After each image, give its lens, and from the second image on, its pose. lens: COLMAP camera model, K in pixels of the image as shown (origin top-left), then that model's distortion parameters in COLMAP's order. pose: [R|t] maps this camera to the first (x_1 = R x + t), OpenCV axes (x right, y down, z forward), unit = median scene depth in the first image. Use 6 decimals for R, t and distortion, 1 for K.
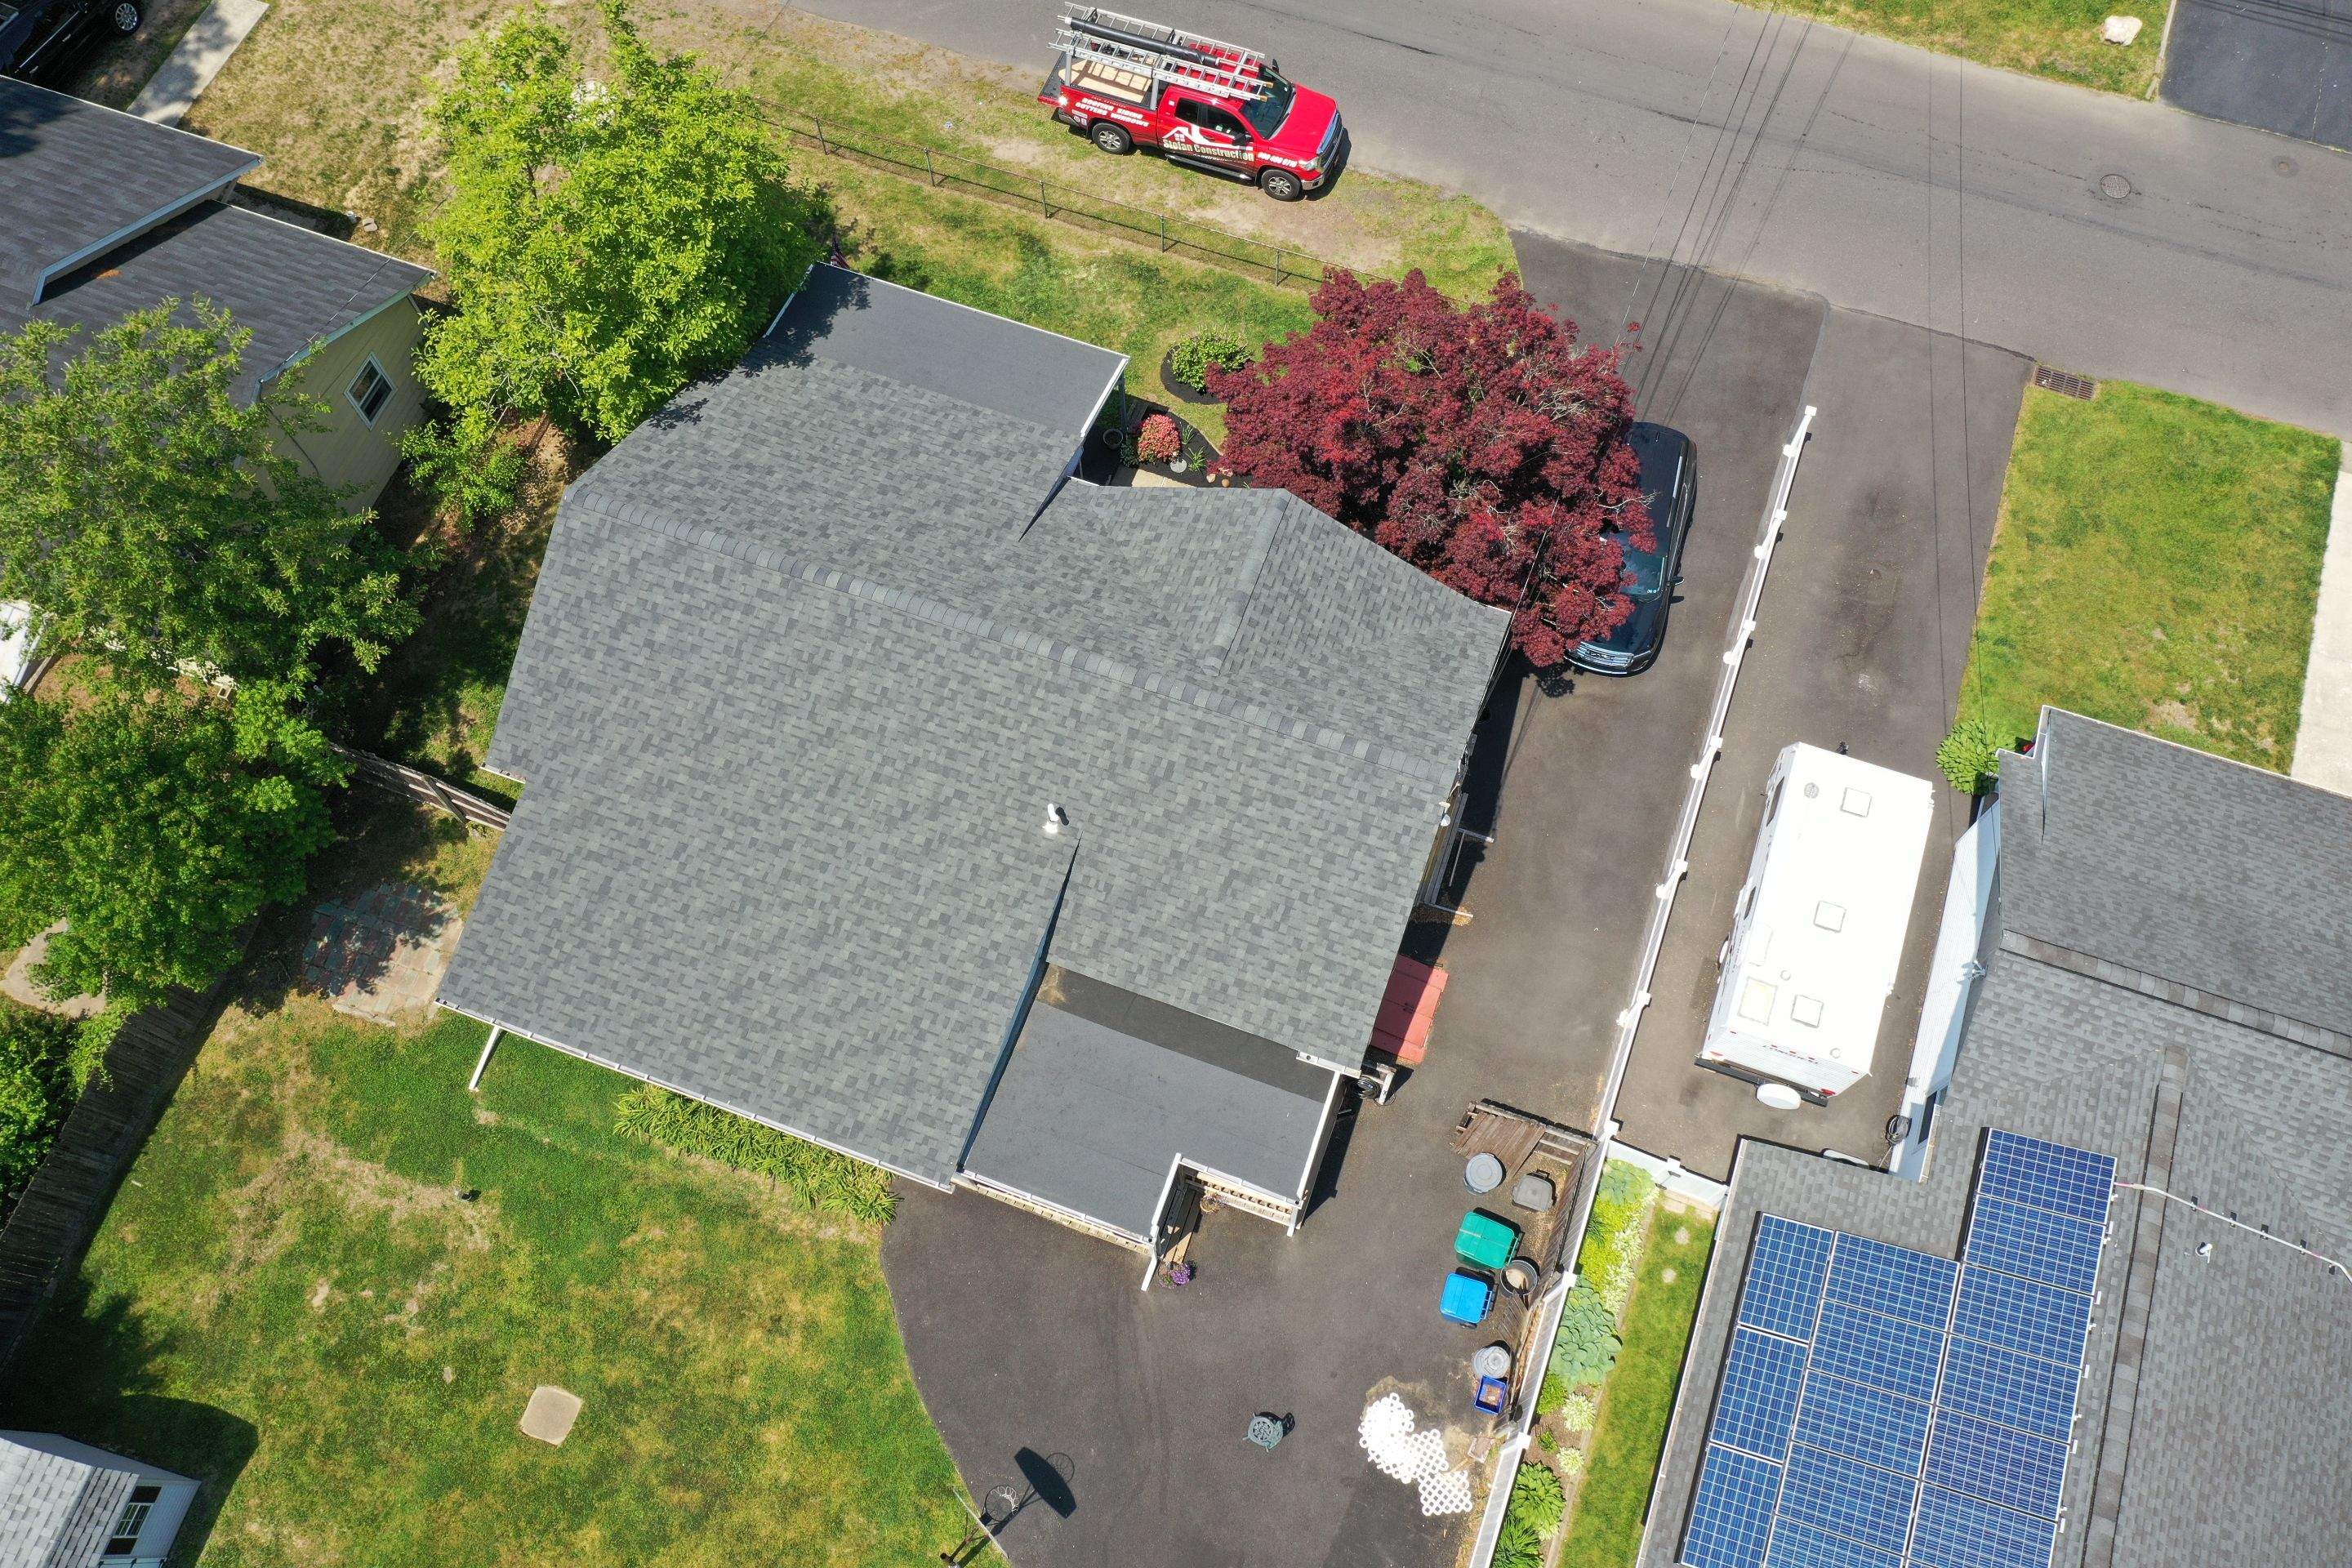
lens RADIAL K [[1858.2, 0, 1179.3], [0, 1858.2, 775.3], [0, 0, 1]] dist [0.004219, 0.005085]
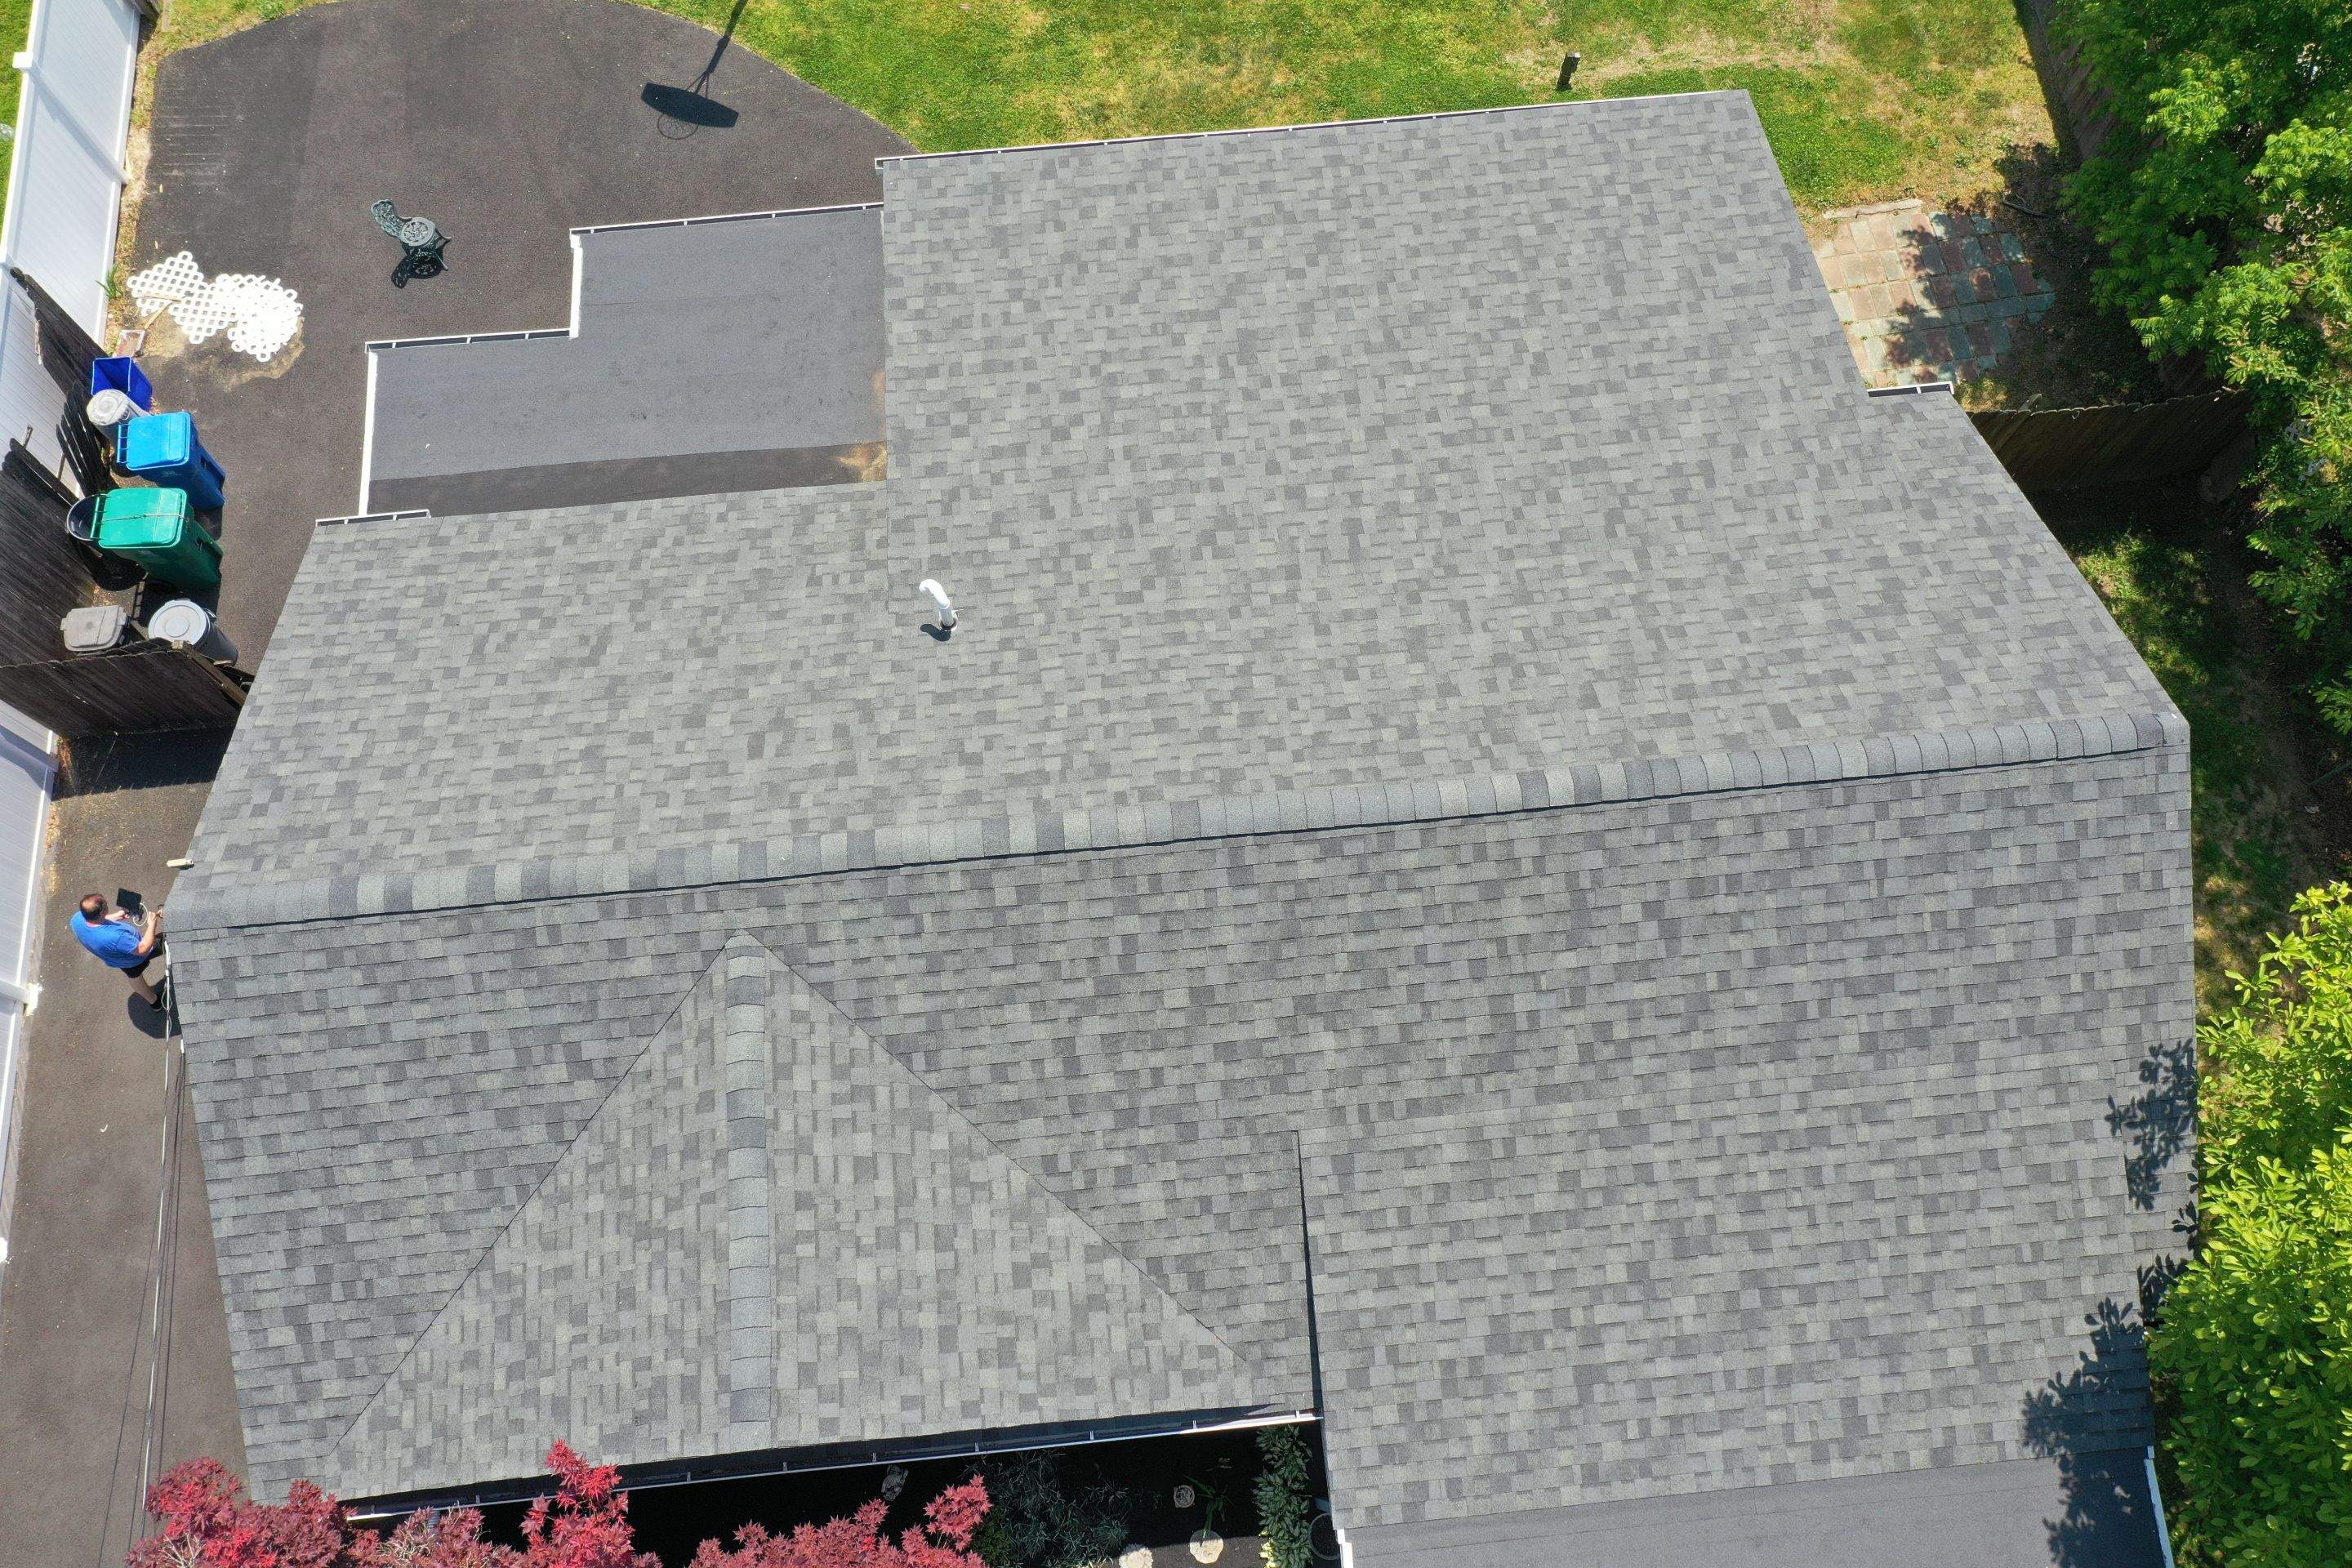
lens RADIAL K [[1868.3, 0, 1171.3], [0, 1868.3, 774.1], [0, 0, 1]] dist [0.008069, 0.003284]
pose [[-0.901215, 0.410179, -0.139875, -0.031954], [-0.394426, -0.642604, 0.656878, -0.375591], [0.179553, 0.647158, 0.740909, 0.628035]]
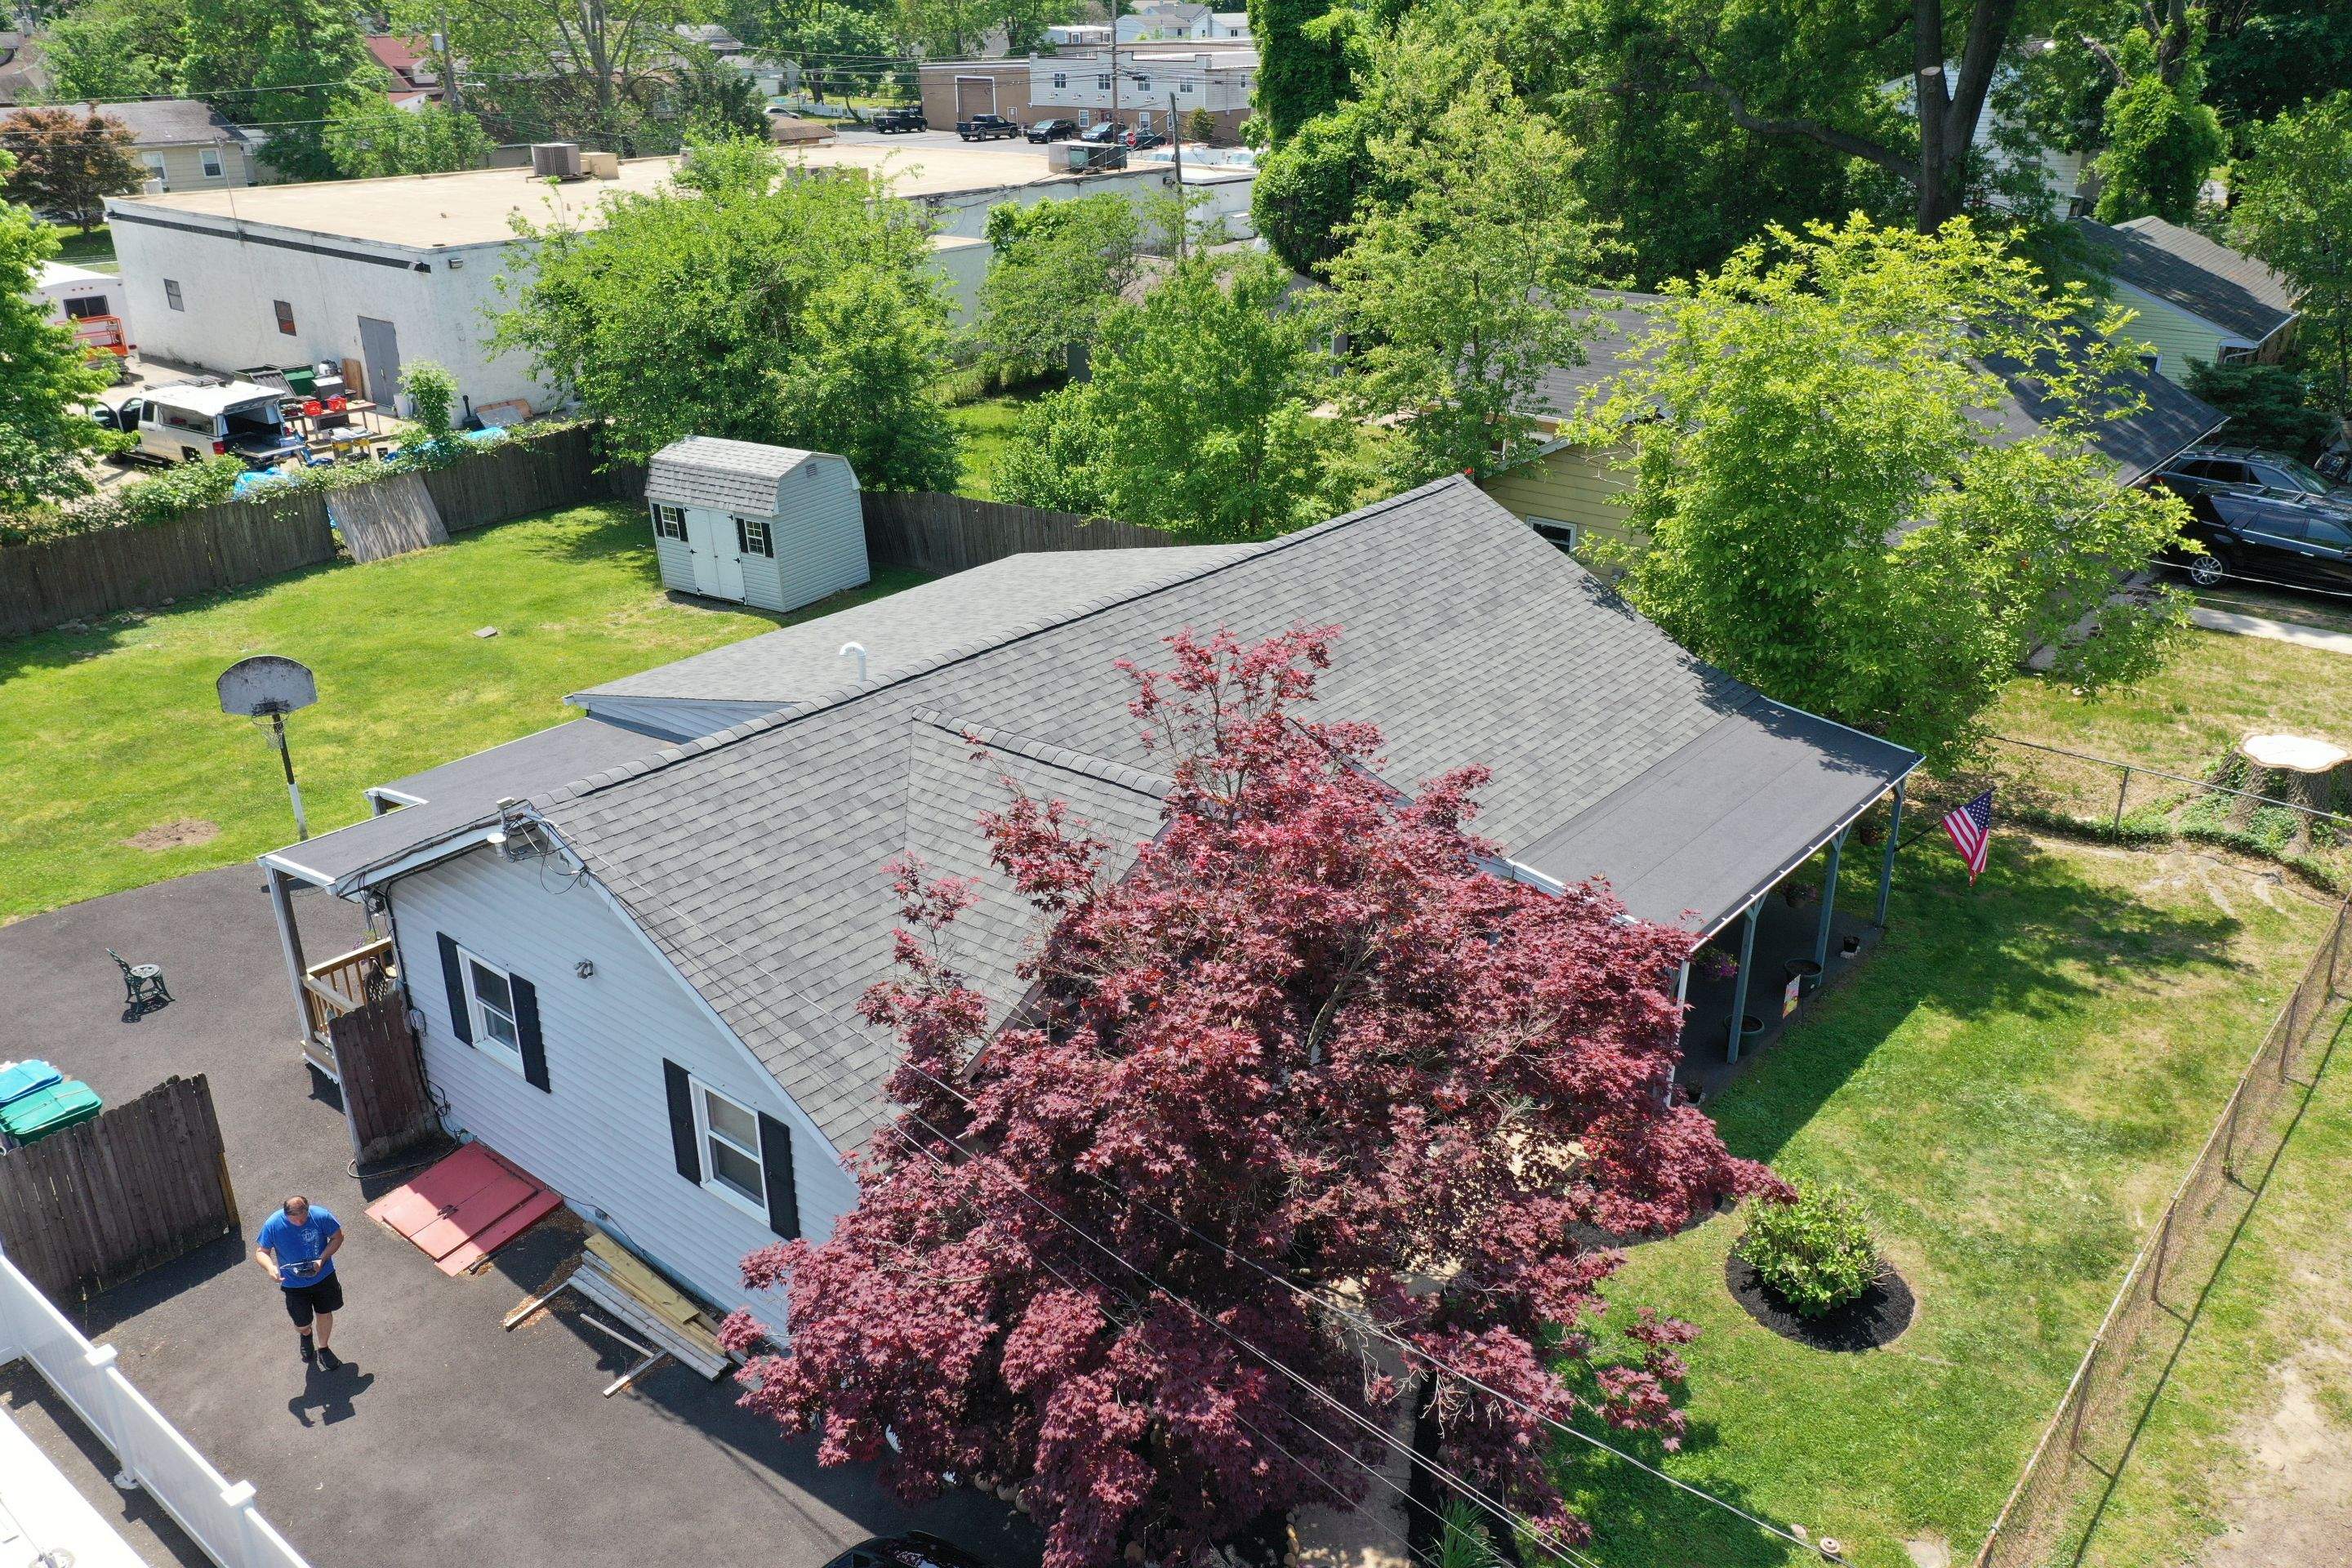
lens RADIAL K [[1870.8, 0, 1168.6], [0, 1870.8, 776.1], [0, 0, 1]] dist [0.021678, -0.010207]
pose [[-0.346570, 0.375722, -0.859489, 0.545711], [-0.851421, 0.258535, 0.456335, -0.412476], [0.393663, 0.889939, 0.230297, 0.886540]]
